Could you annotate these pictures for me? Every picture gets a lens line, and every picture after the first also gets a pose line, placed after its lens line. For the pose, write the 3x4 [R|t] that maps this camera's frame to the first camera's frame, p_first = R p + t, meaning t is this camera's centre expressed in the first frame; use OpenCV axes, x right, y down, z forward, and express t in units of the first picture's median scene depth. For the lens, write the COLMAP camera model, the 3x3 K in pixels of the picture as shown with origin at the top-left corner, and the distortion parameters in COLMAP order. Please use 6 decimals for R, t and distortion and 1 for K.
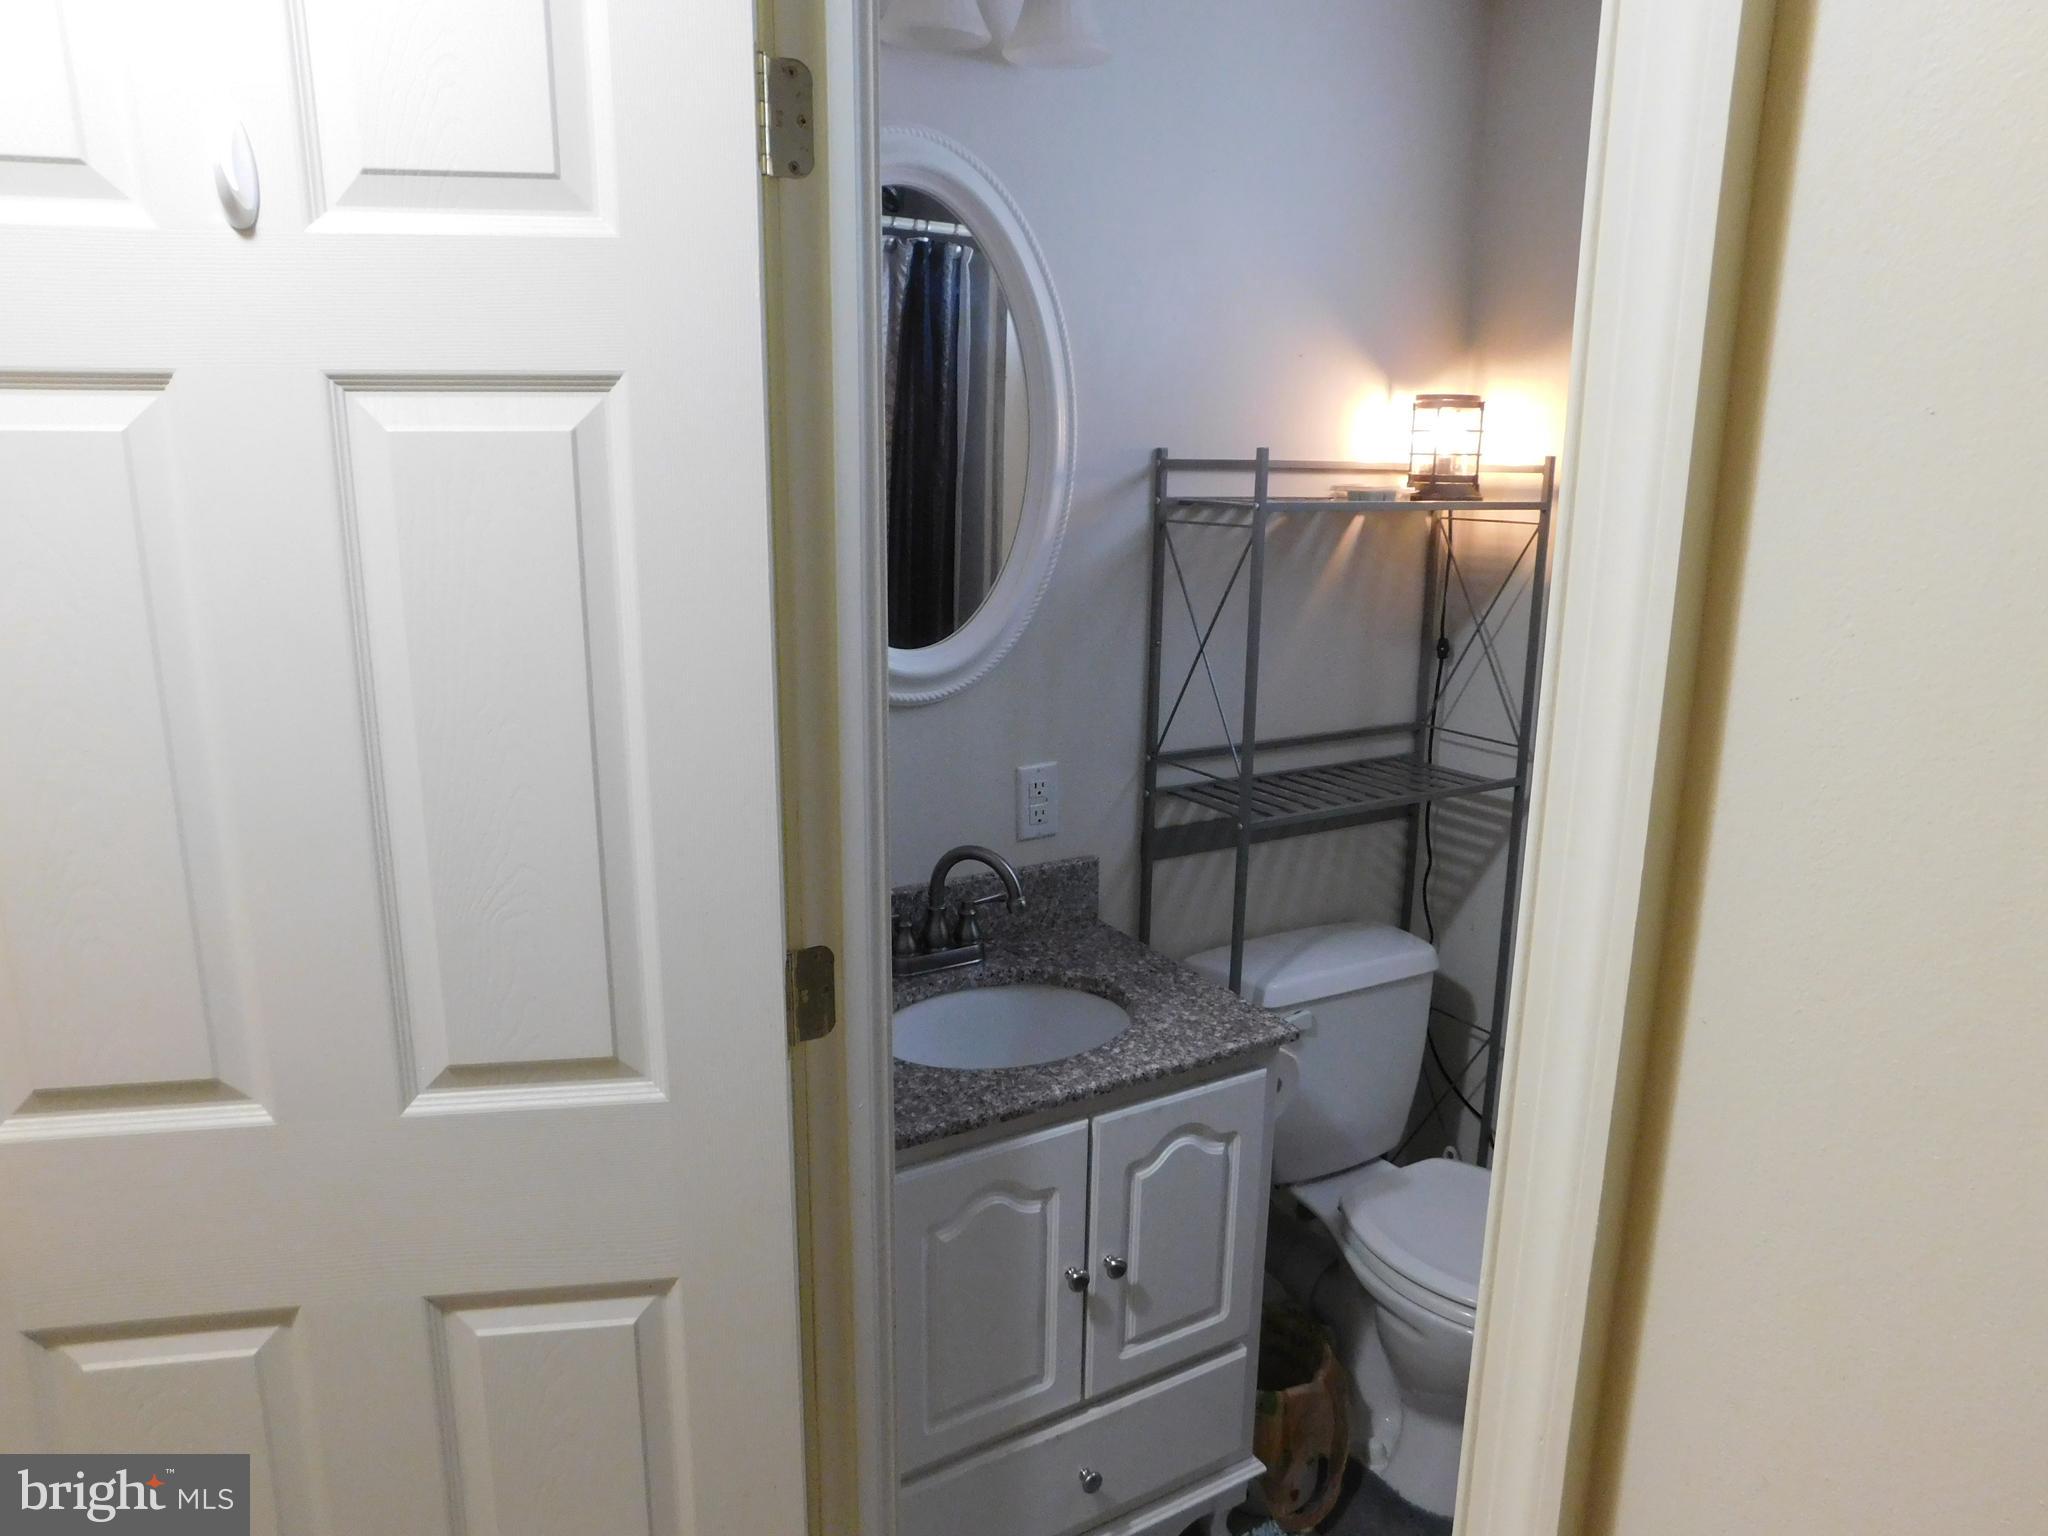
lens RADIAL K [[1353.3, 0, 1026.6], [0, 1353.3, 767.8], [0, 0, 1]] dist [-0.071482, 0.057048]
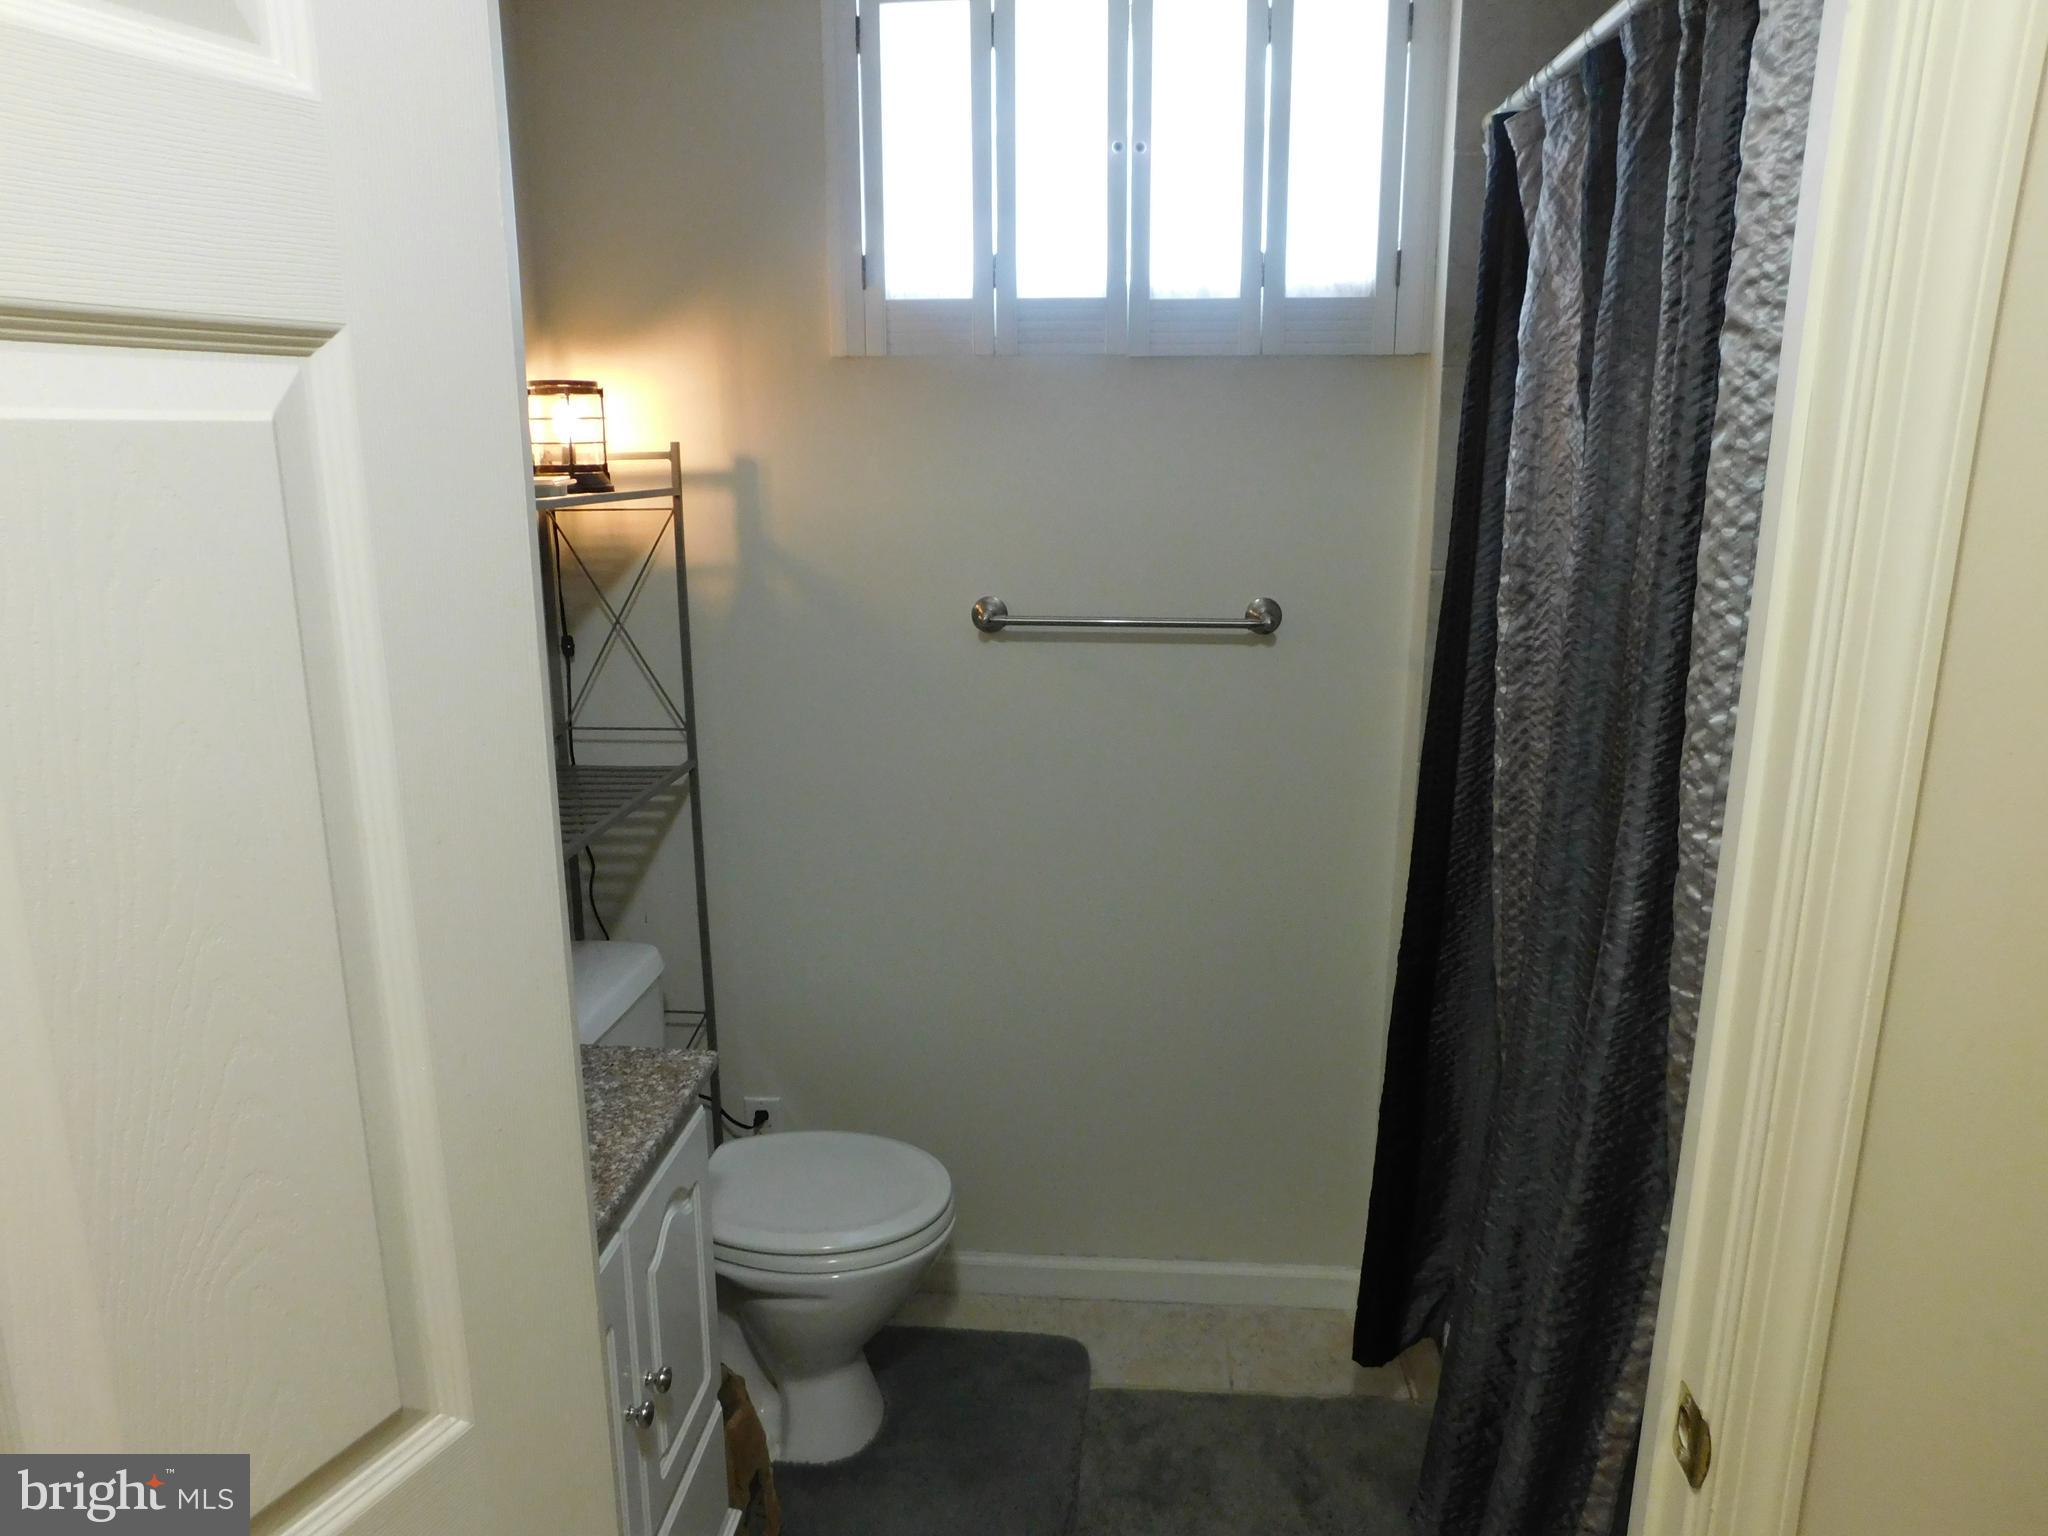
lens RADIAL K [[1353.3, 0, 1032.1], [0, 1353.3, 772.5], [0, 0, 1]] dist [-0.071482, 0.057048]
pose [[0.576778, -0.201607, 0.791633, -0.305872], [0.189344, 0.975671, 0.110521, -0.049136], [-0.794655, 0.086145, 0.600918, 0.190922]]
